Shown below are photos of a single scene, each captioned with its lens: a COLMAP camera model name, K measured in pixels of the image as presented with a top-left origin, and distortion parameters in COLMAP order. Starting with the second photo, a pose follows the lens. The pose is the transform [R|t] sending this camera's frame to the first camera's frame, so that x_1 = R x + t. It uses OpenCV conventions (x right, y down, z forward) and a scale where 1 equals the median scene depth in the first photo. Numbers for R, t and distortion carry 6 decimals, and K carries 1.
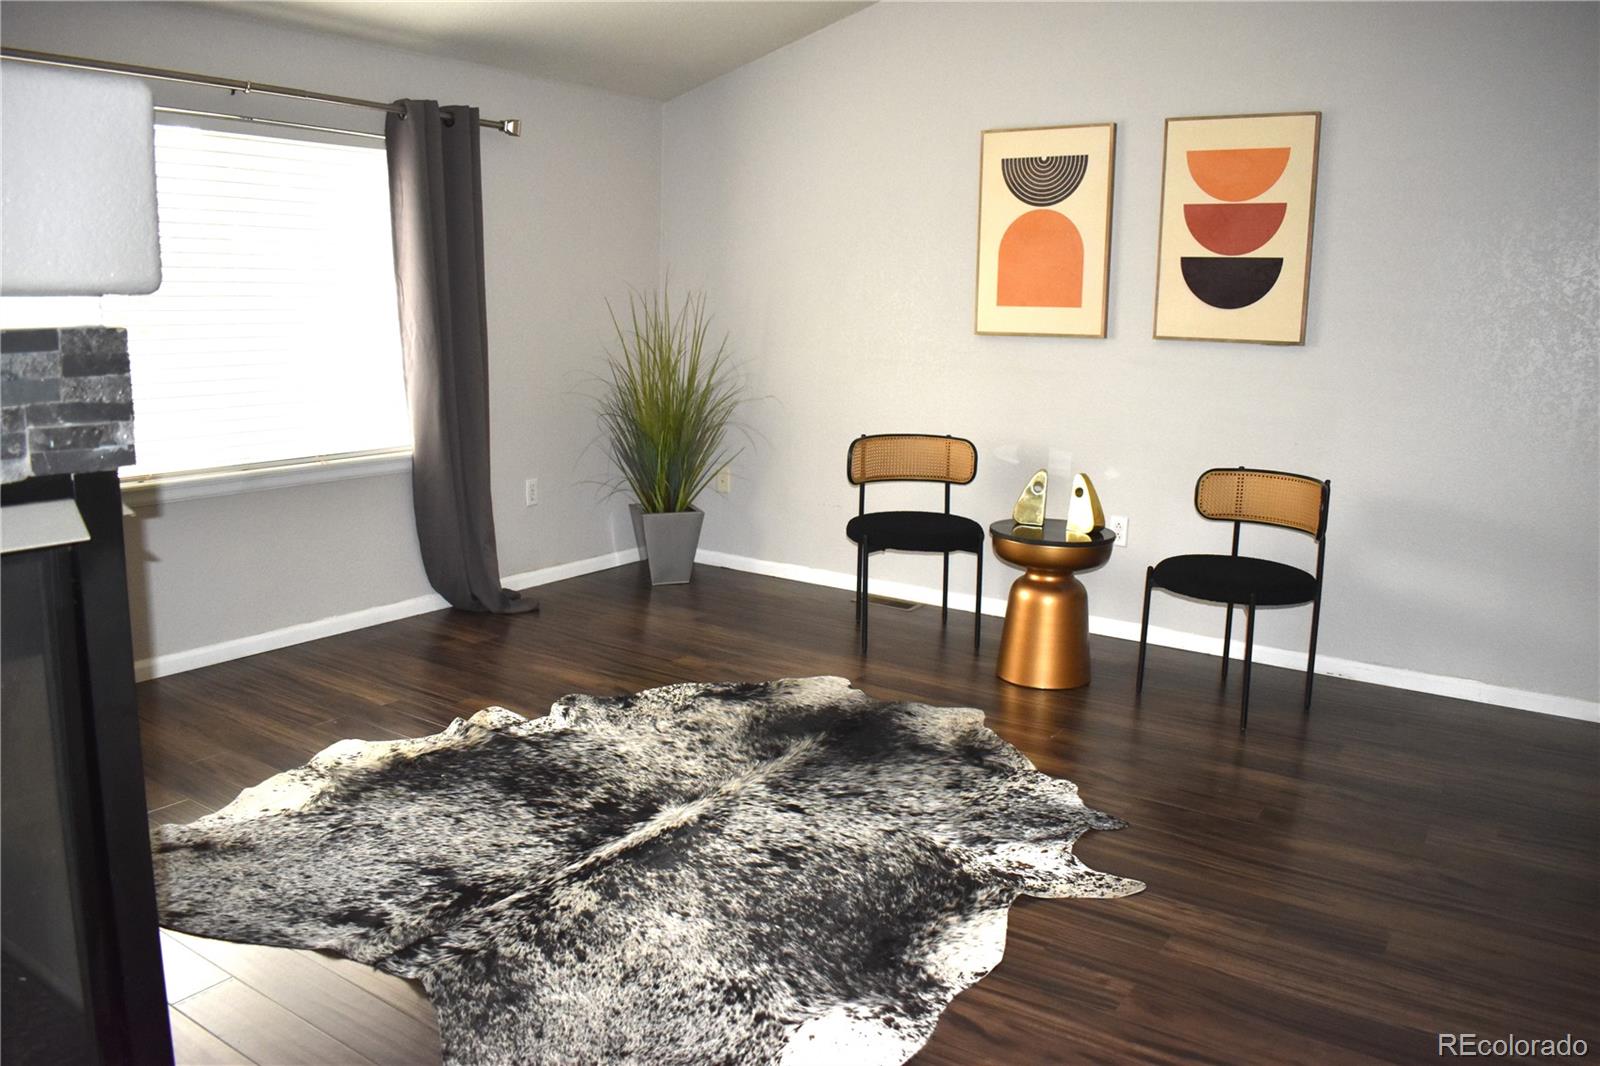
lens RADIAL K [[1227.6, 0, 804.1], [0, 1227.6, 534.0], [0, 0, 1]] dist [-0.096417, 0.016160]
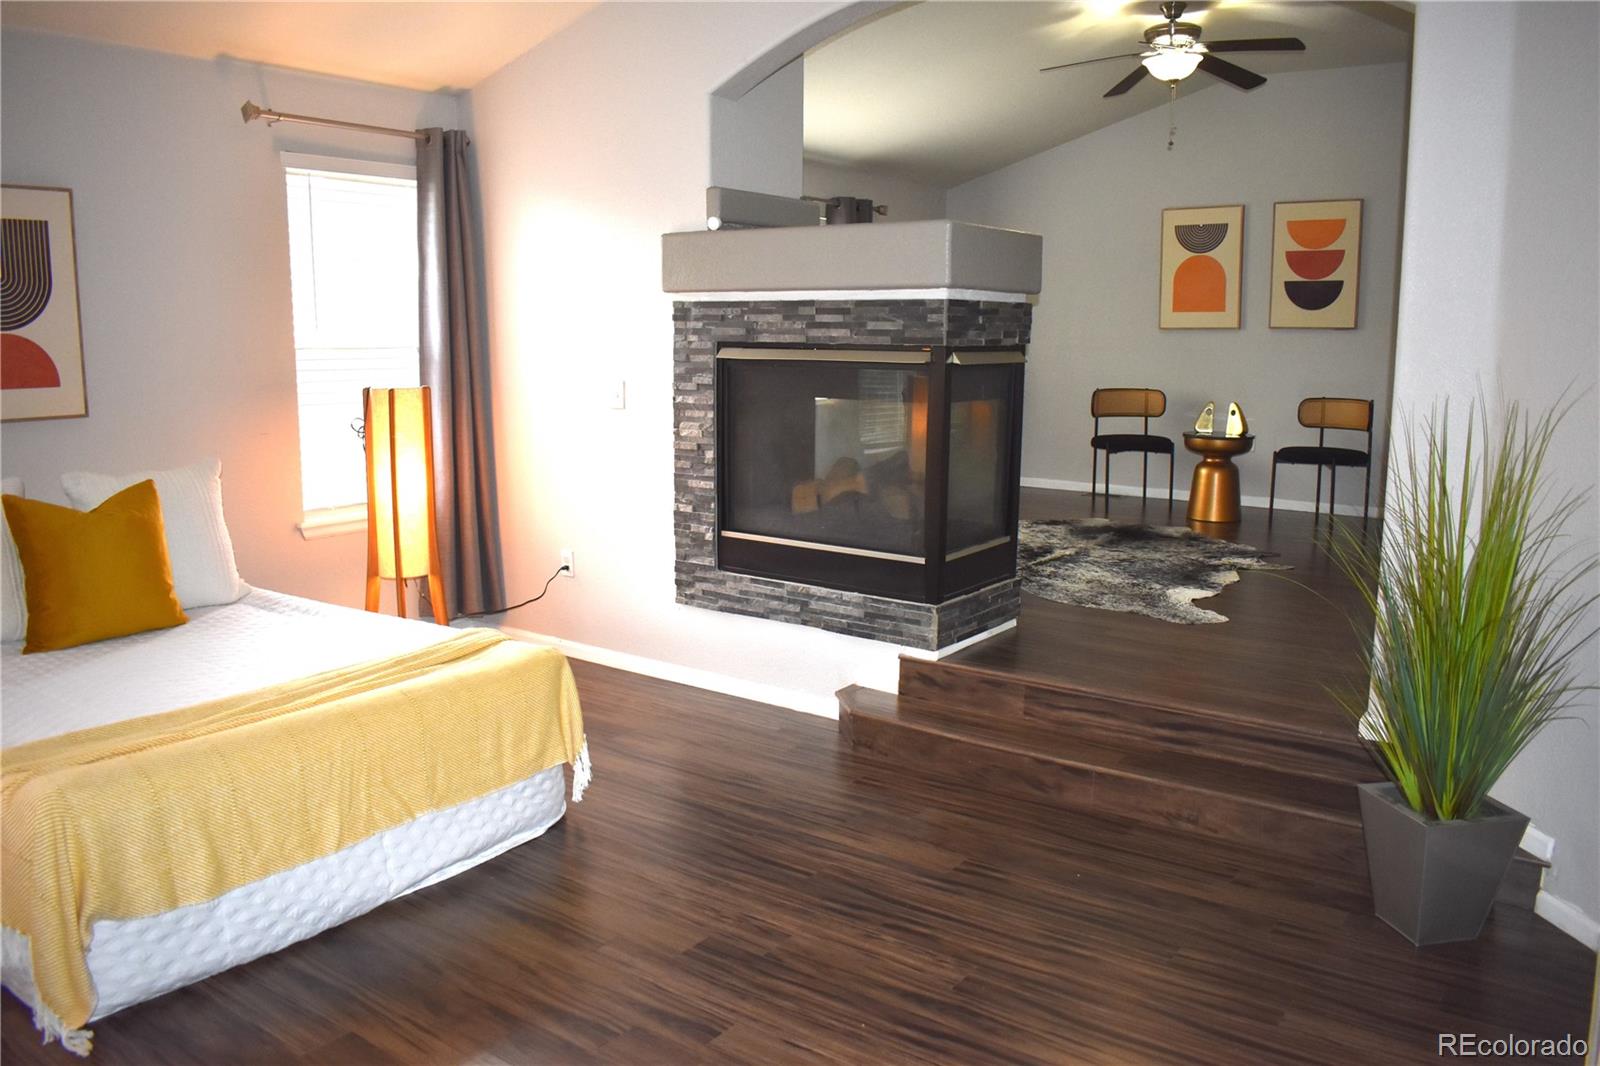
lens RADIAL K [[1227.6, 0, 804.1], [0, 1227.6, 534.0], [0, 0, 1]] dist [-0.096417, 0.016160]
pose [[0.999297, -0.014298, -0.034660, -0.324868], [0.013444, 0.999603, -0.024759, 0.168843], [0.035000, 0.024276, 0.999092, -0.748796]]
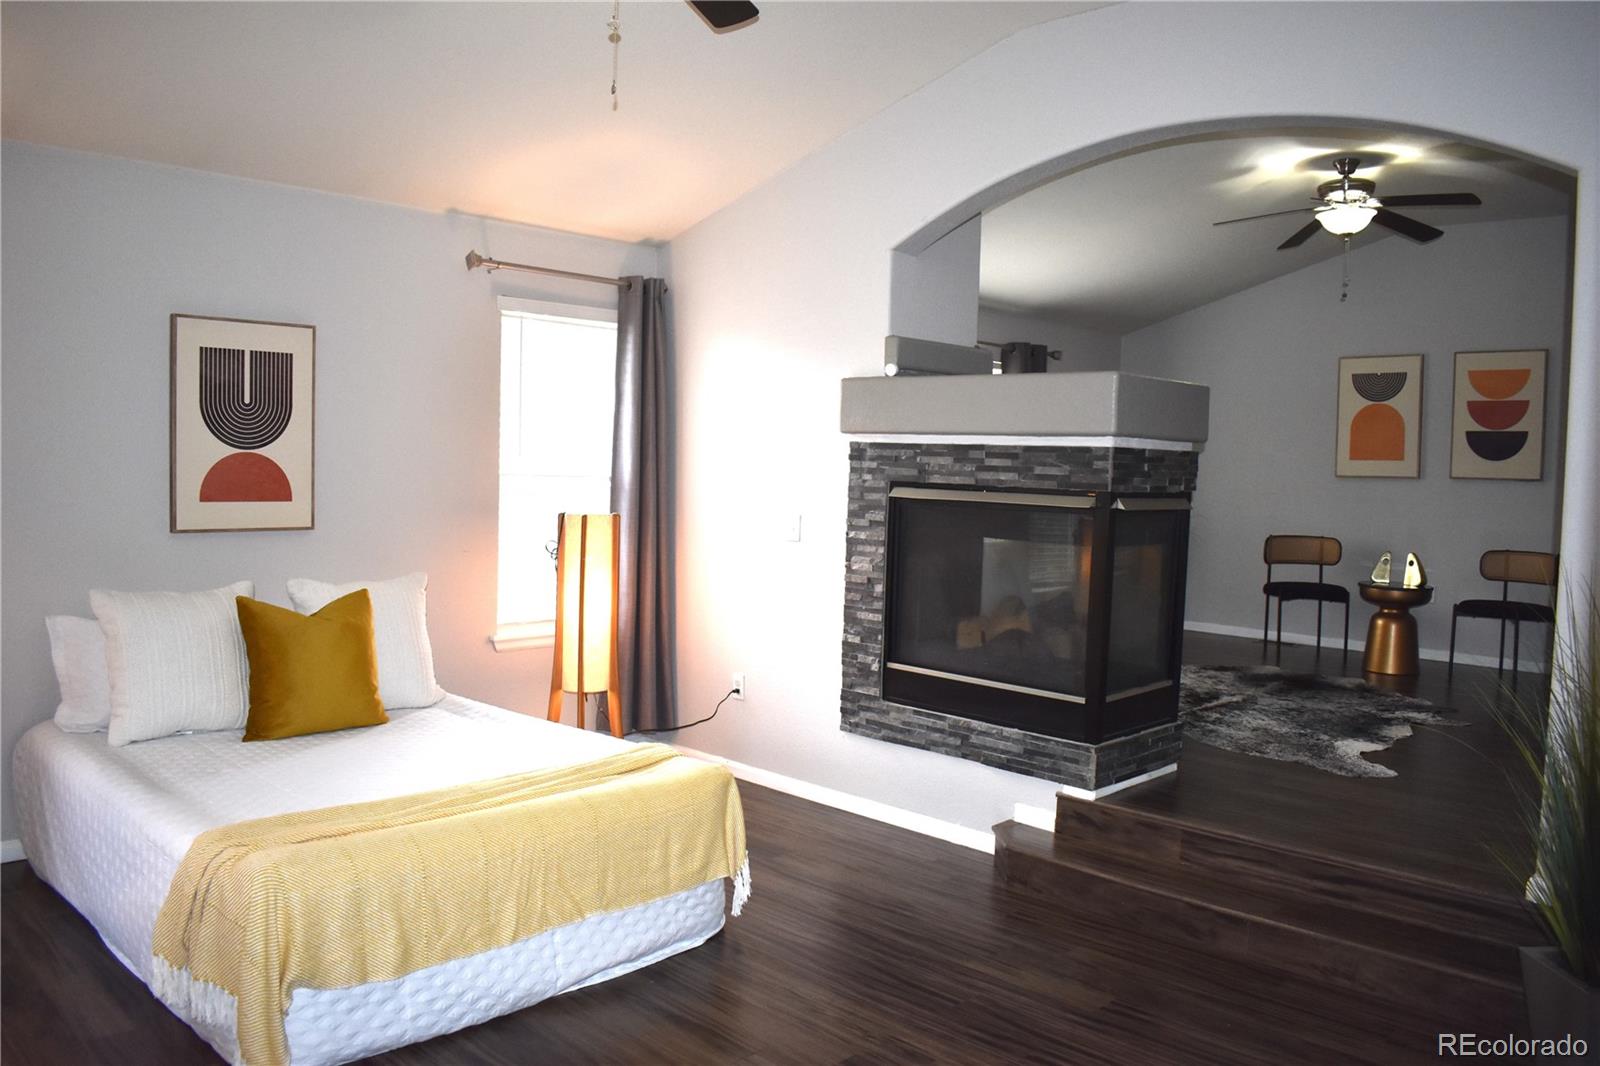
lens RADIAL K [[1227.6, 0, 804.1], [0, 1227.6, 534.0], [0, 0, 1]] dist [-0.096417, 0.016160]
pose [[0.984770, 0.014315, -0.173272, -0.317769], [-0.037333, 0.990768, -0.130324, 0.170808], [0.169806, 0.134808, 0.976213, -0.790240]]
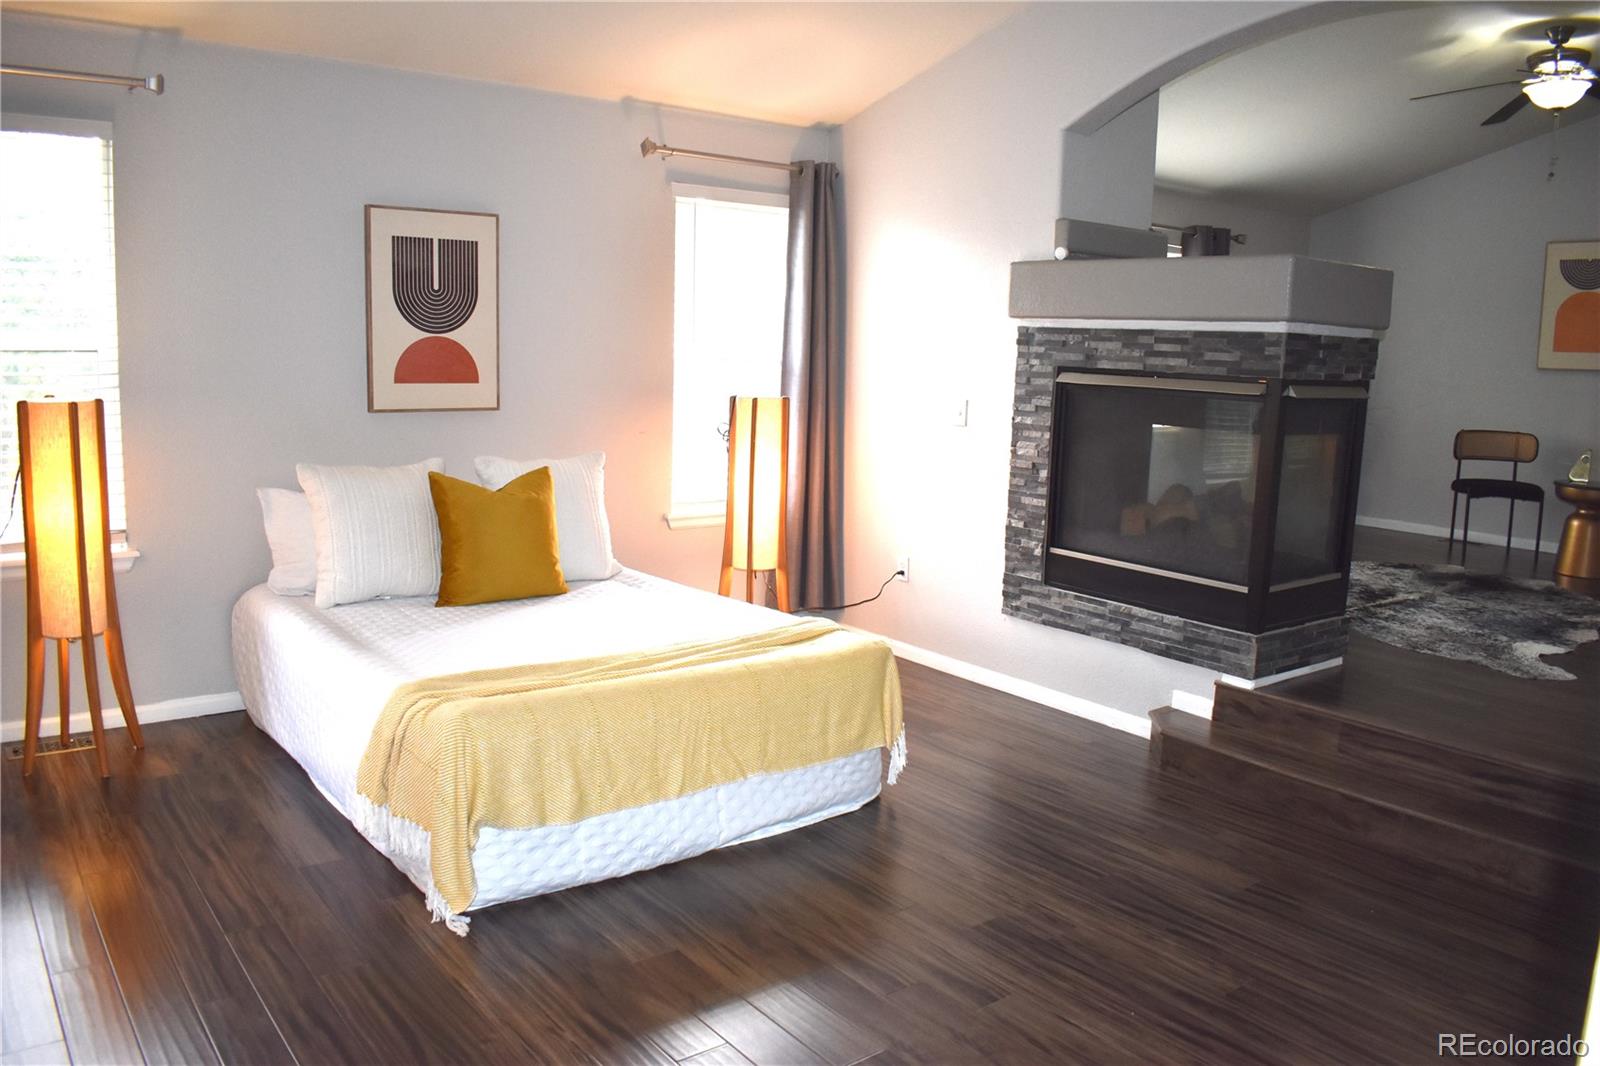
lens RADIAL K [[1227.6, 0, 804.1], [0, 1227.6, 534.0], [0, 0, 1]] dist [-0.096417, 0.016160]
pose [[0.949468, 0.052157, -0.309499, -0.302521], [-0.065643, 0.997287, -0.033315, 0.178296], [0.306922, 0.051948, 0.950316, -0.807695]]
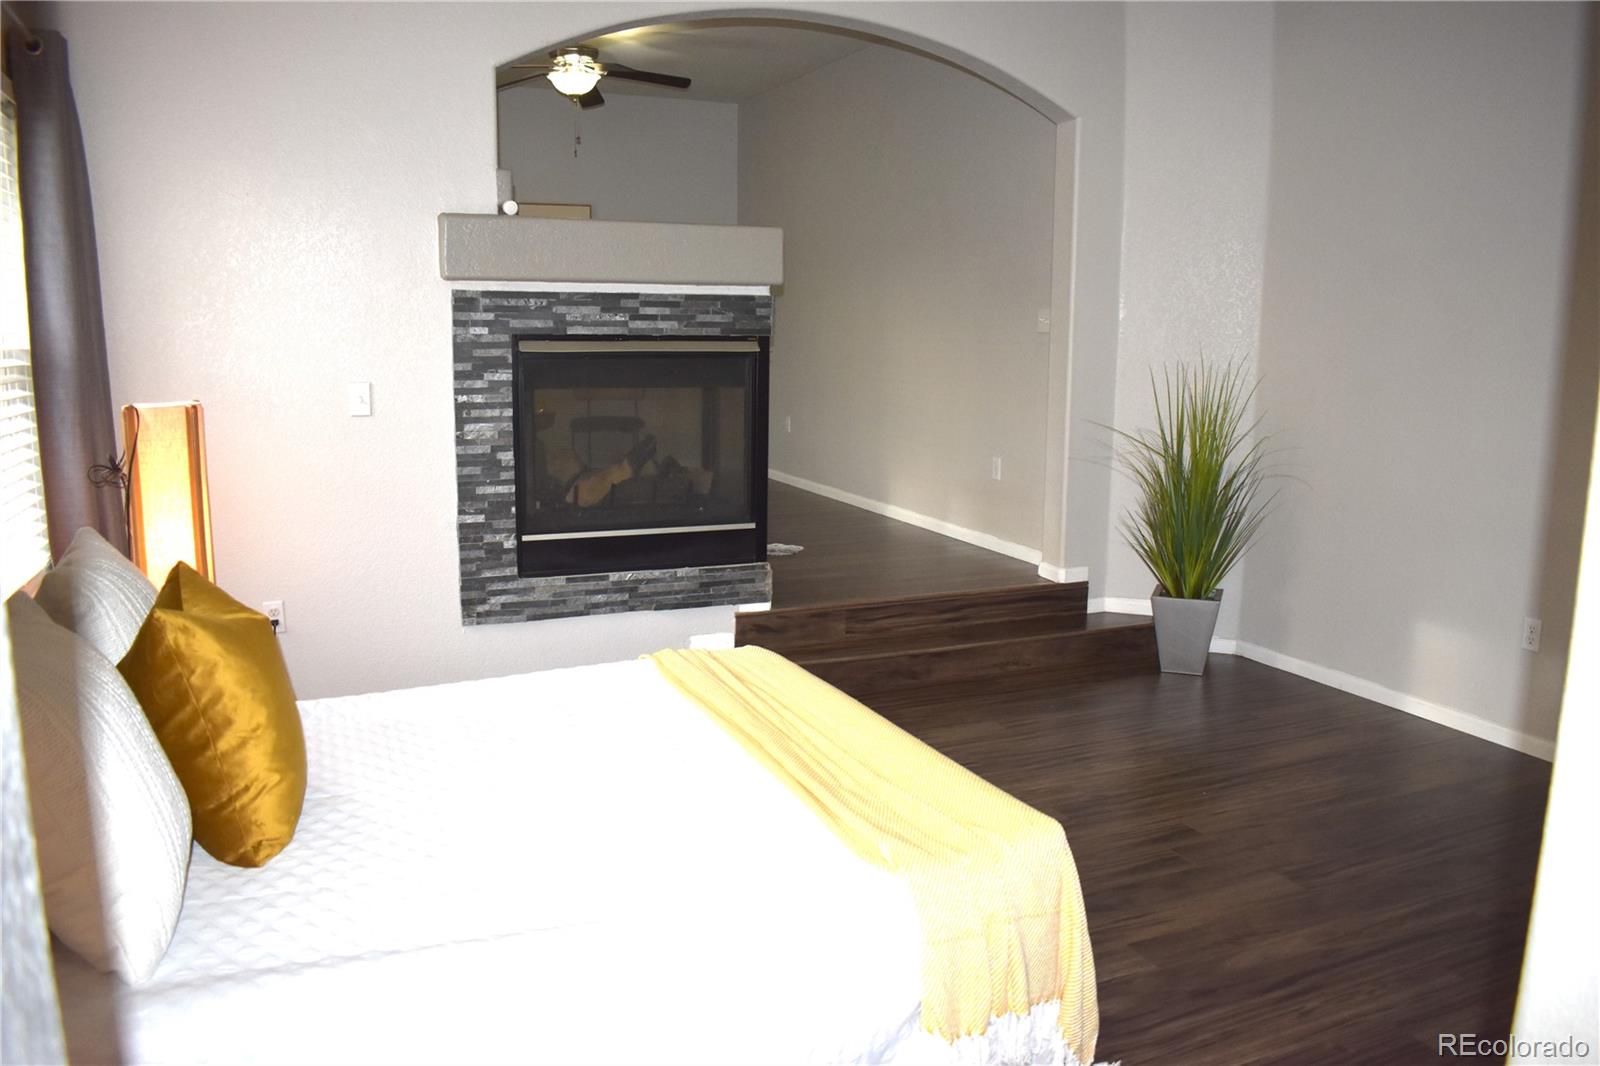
lens RADIAL K [[1227.6, 0, 804.1], [0, 1227.6, 534.0], [0, 0, 1]] dist [-0.096417, 0.016160]
pose [[0.527266, -0.163615, 0.833799, -1.164465], [0.162343, 0.982607, 0.090155, 0.082486], [-0.834047, 0.087826, 0.544657, -0.412565]]
